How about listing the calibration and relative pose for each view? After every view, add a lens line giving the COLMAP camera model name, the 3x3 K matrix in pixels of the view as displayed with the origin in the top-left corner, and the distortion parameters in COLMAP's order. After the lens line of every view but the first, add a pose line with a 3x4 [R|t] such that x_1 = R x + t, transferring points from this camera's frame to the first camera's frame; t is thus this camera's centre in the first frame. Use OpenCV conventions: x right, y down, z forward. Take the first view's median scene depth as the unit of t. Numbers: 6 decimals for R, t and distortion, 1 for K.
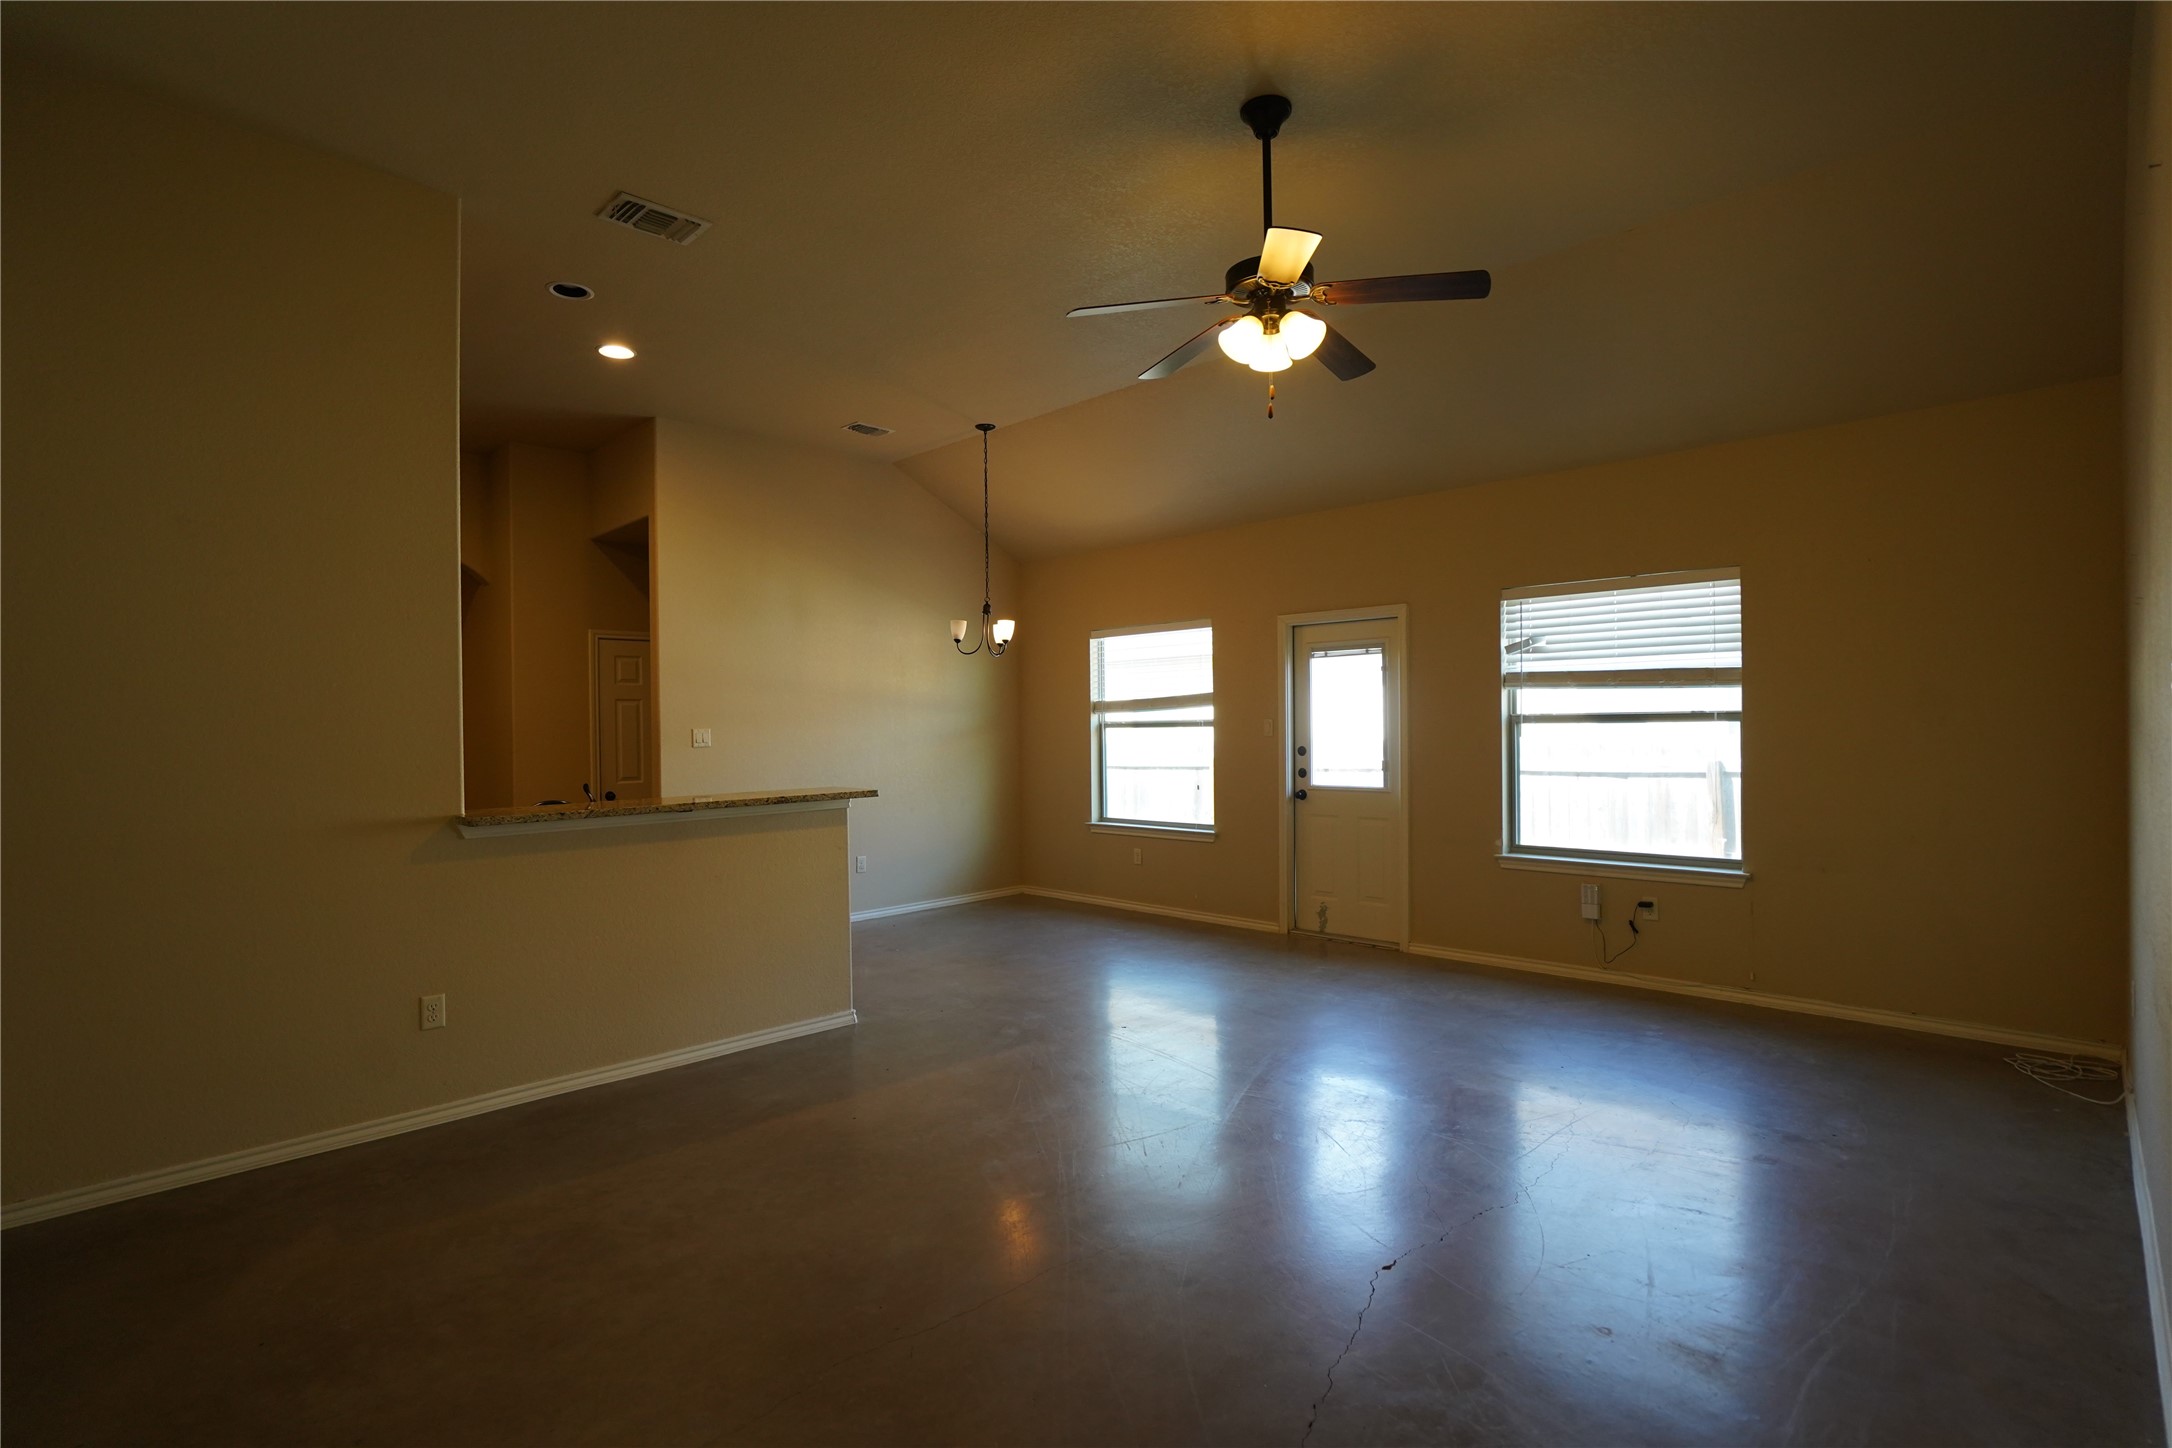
lens RADIAL K [[1024.6, 0, 1095.4], [0, 1024.6, 727.3], [0, 0, 1]] dist [-0.066688, 0.026618]
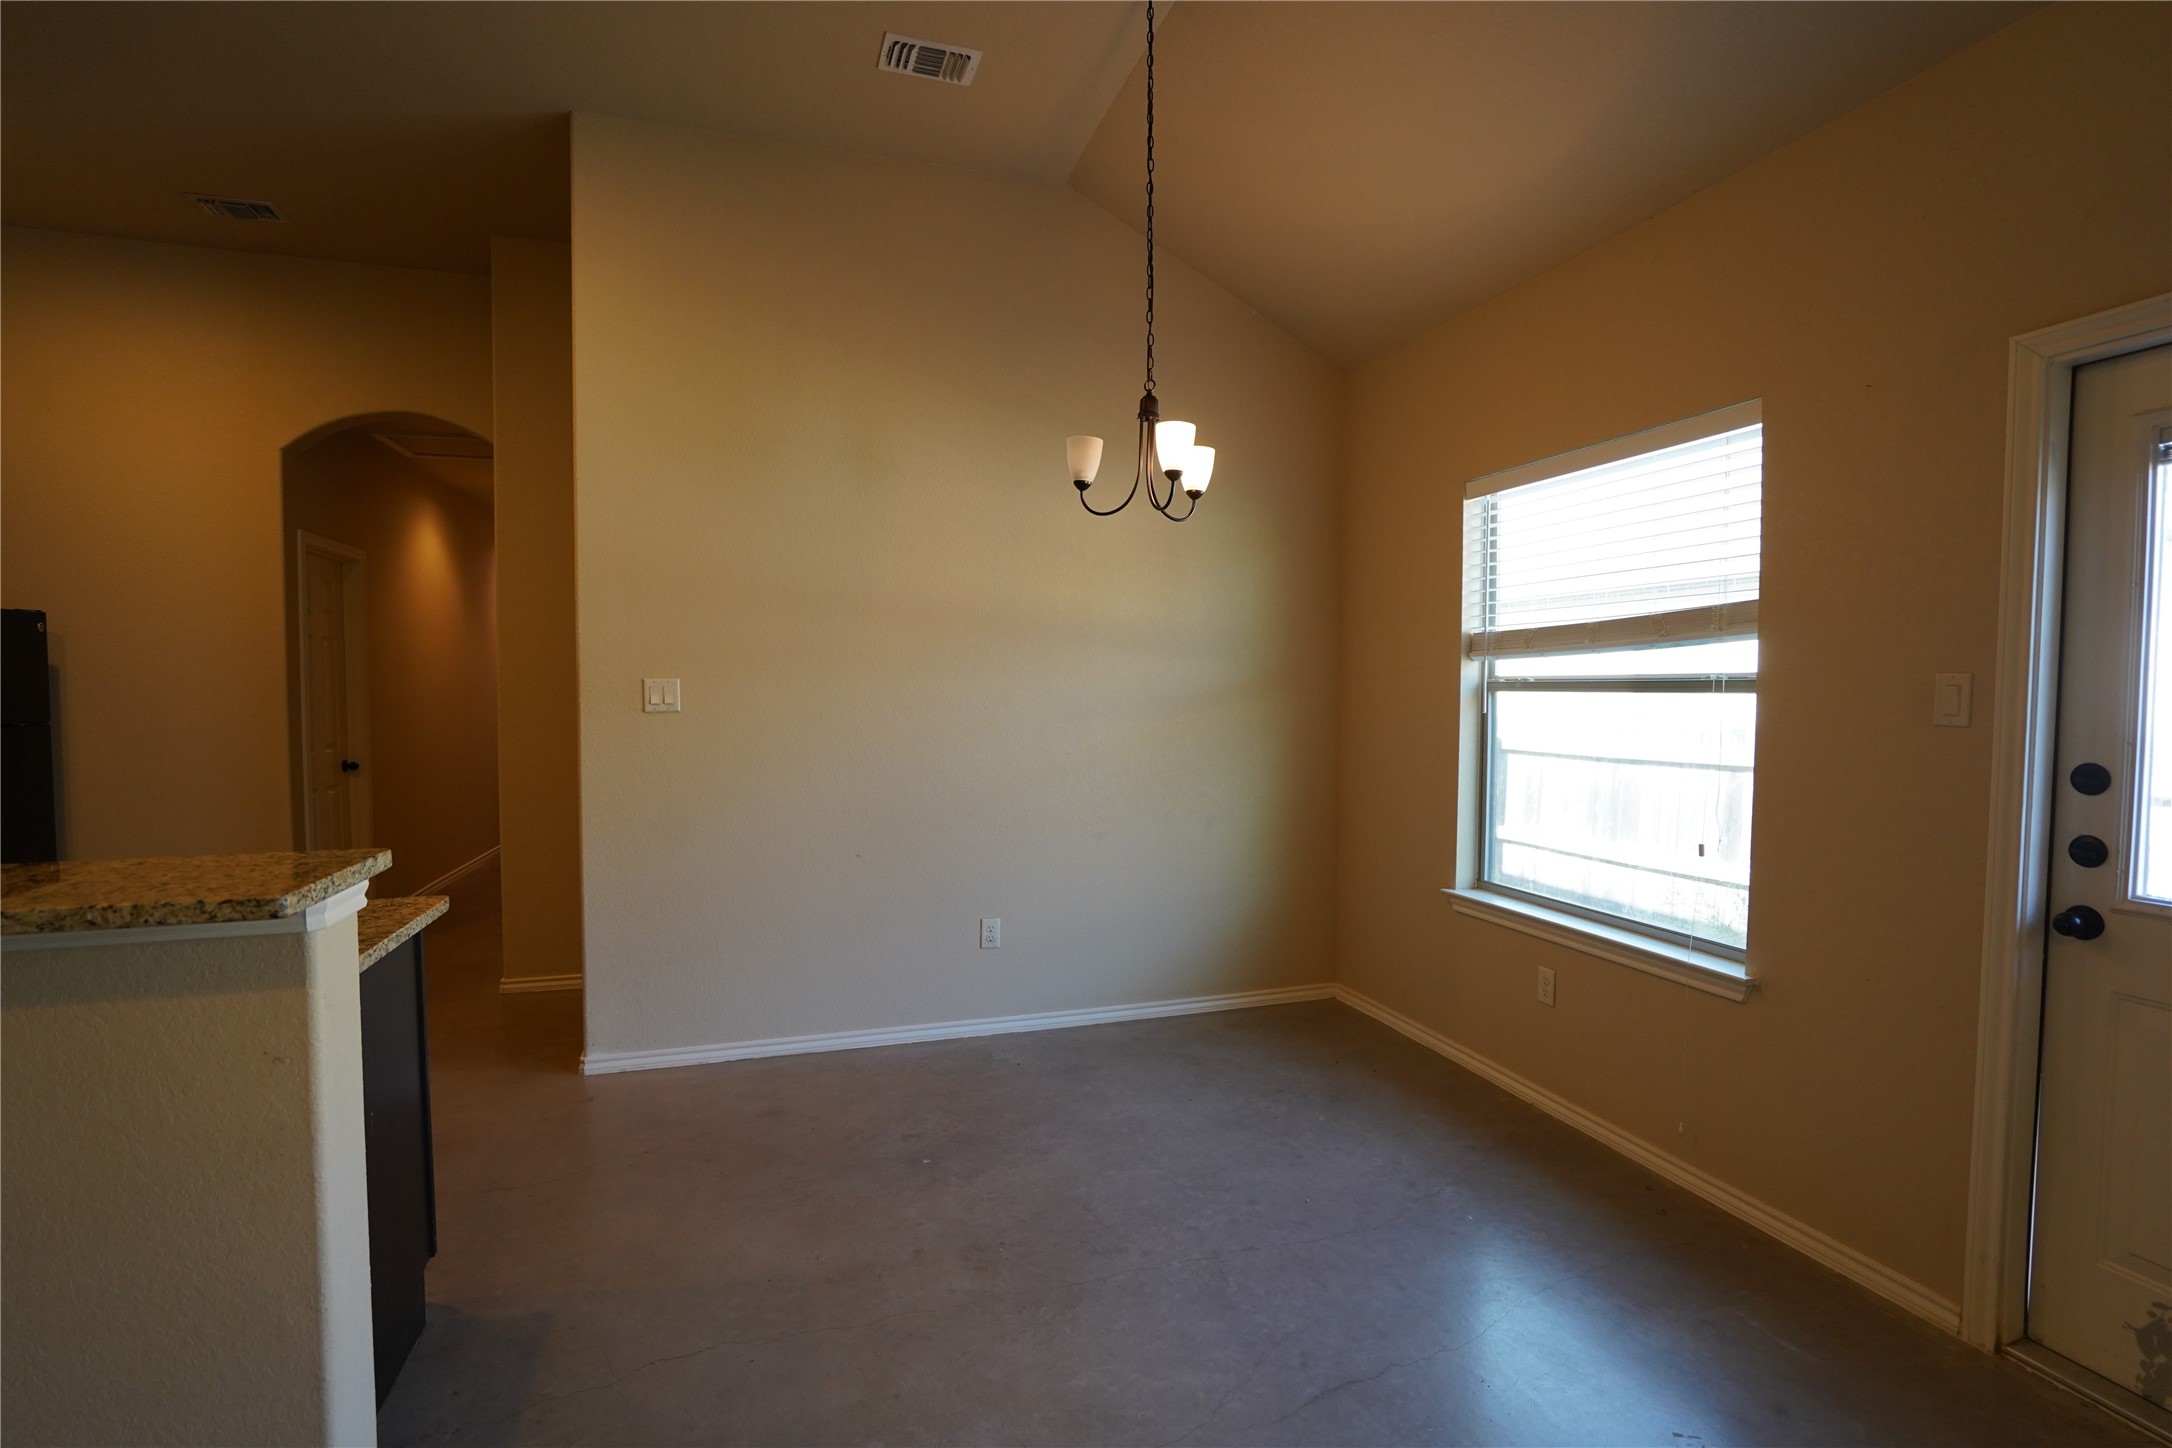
lens RADIAL K [[1024.6, 0, 1095.4], [0, 1024.6, 727.3], [0, 0, 1]] dist [-0.066688, 0.026618]
pose [[0.886962, 0.034281, -0.460569, 0.072498], [-0.015341, 0.998878, 0.044804, -0.000664], [0.461588, -0.032674, 0.886492, 0.590274]]
